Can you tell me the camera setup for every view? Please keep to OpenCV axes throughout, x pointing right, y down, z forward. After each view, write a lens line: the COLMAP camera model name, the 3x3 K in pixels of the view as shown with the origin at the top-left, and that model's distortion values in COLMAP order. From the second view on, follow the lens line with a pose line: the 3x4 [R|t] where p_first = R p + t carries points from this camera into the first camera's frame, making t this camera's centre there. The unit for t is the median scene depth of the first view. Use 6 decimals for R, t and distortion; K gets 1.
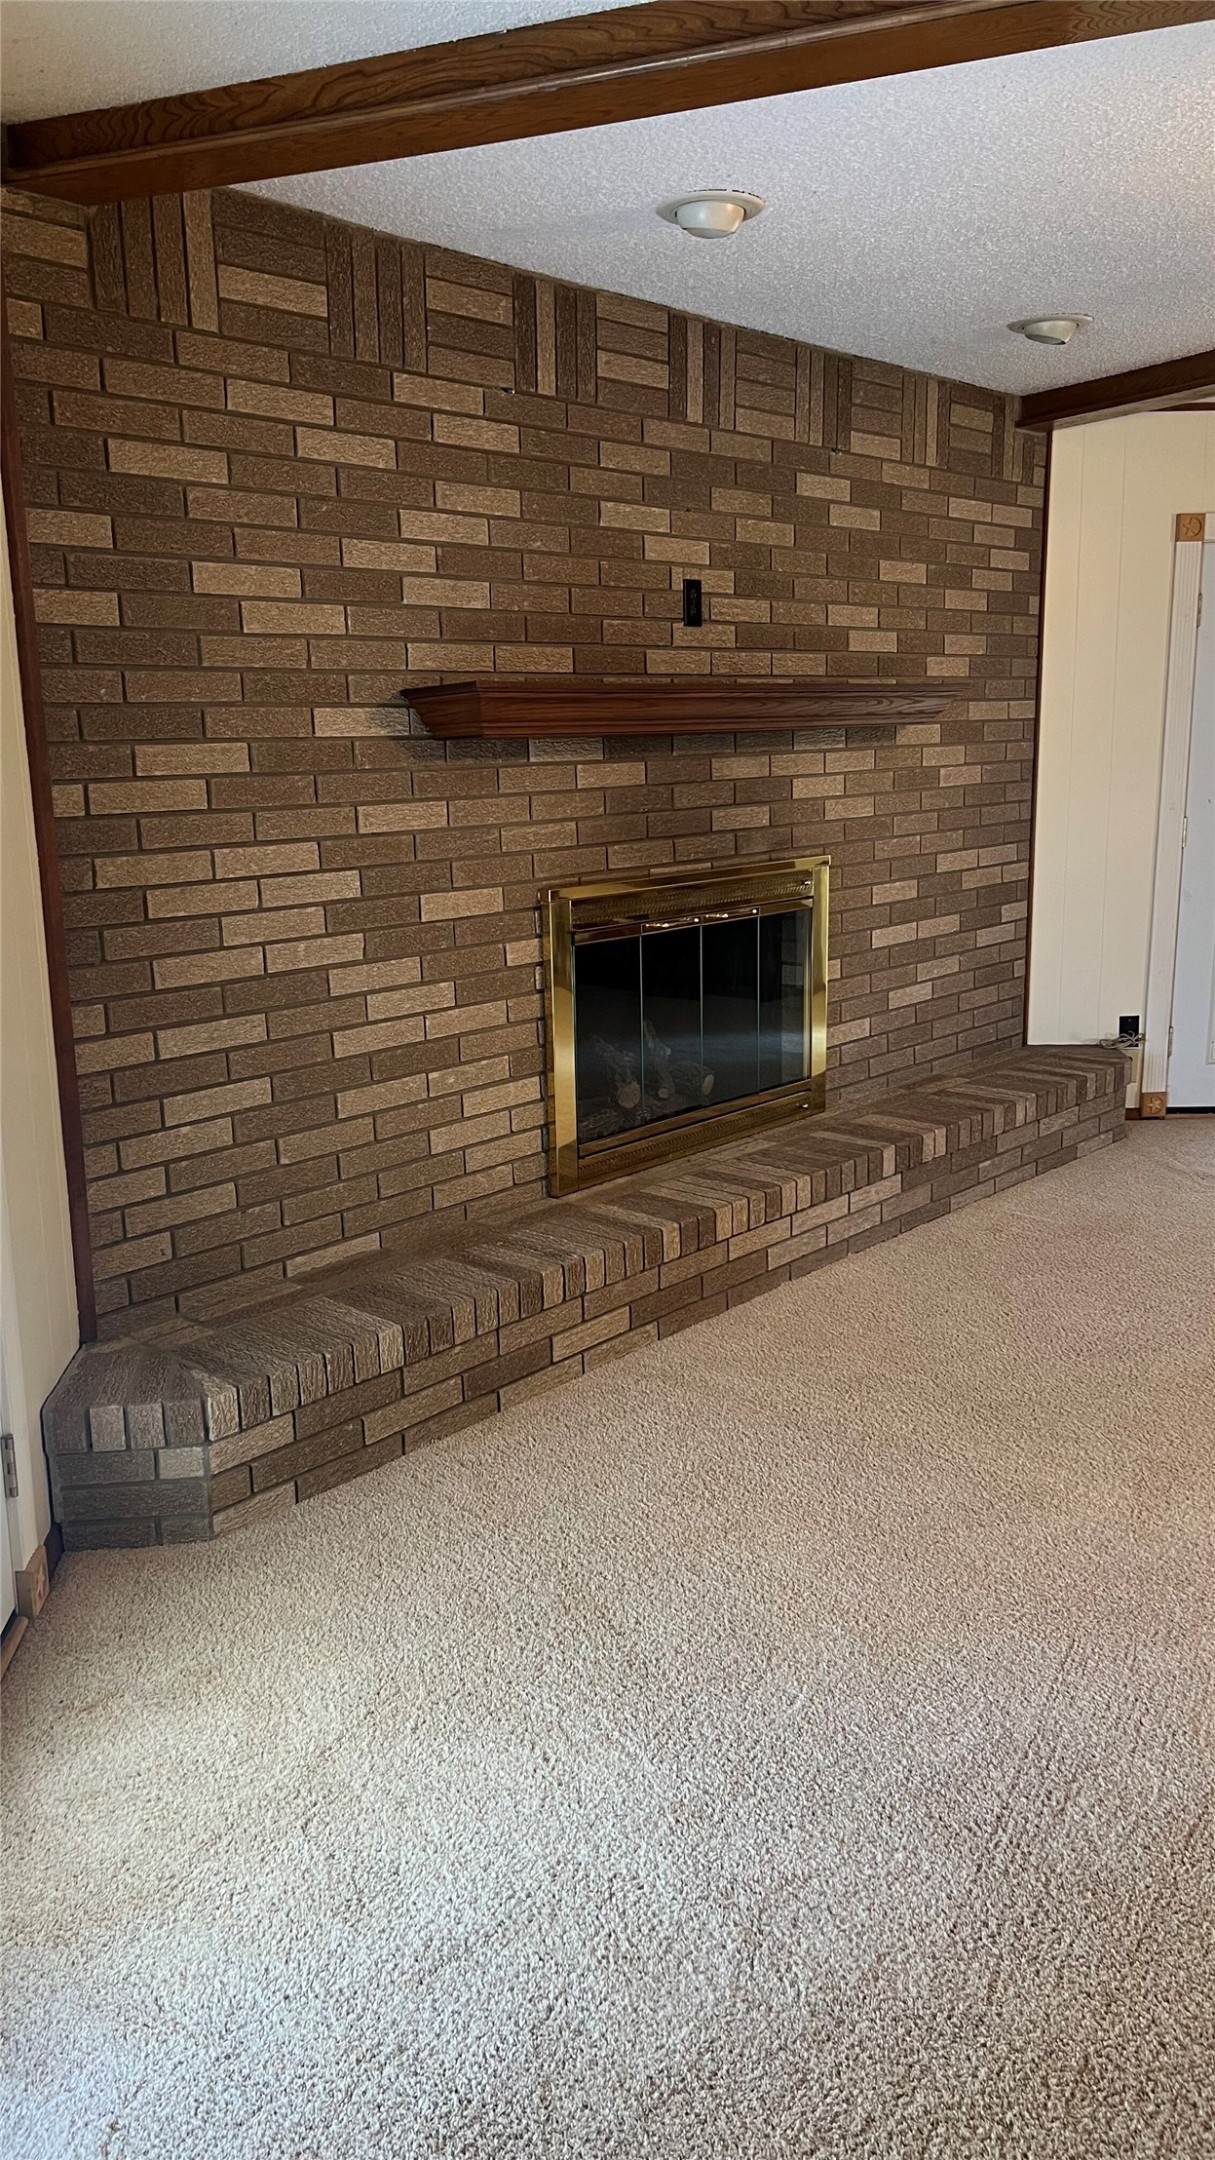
lens RADIAL K [[1643.9, 0, 606.9], [0, 1643.9, 1081.8], [0, 0, 1]] dist [0.041672, -0.035505]
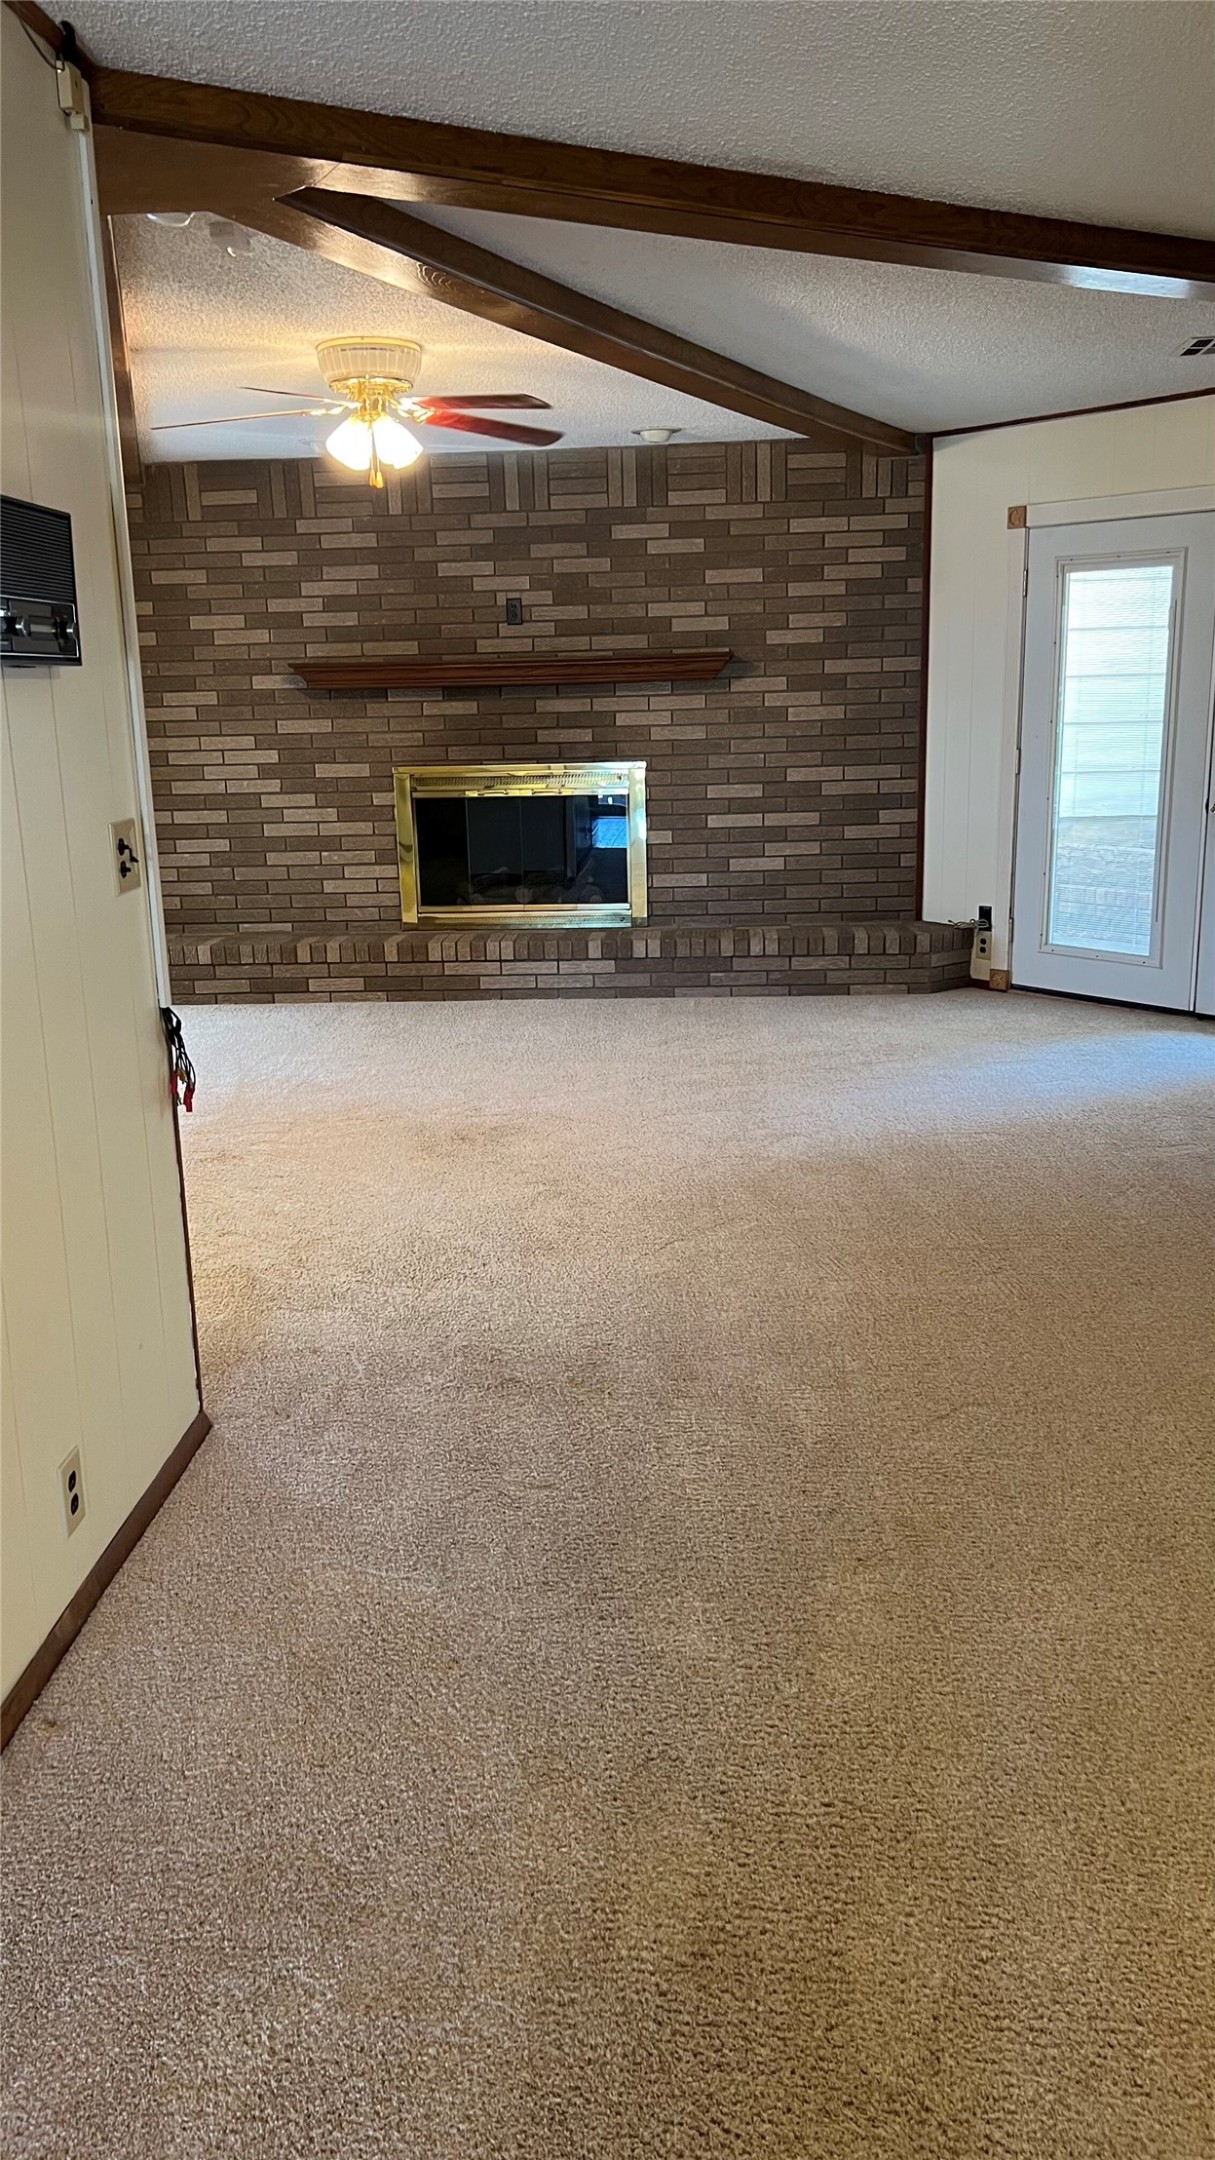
lens RADIAL K [[1643.9, 0, 608.0], [0, 1643.9, 1089.9], [0, 0, 1]] dist [0.041672, -0.035505]
pose [[0.624670, 0.186821, -0.758212, 1.585883], [-0.152481, 0.981451, 0.116202, -0.006588], [0.765857, 0.043025, 0.641569, -0.040711]]
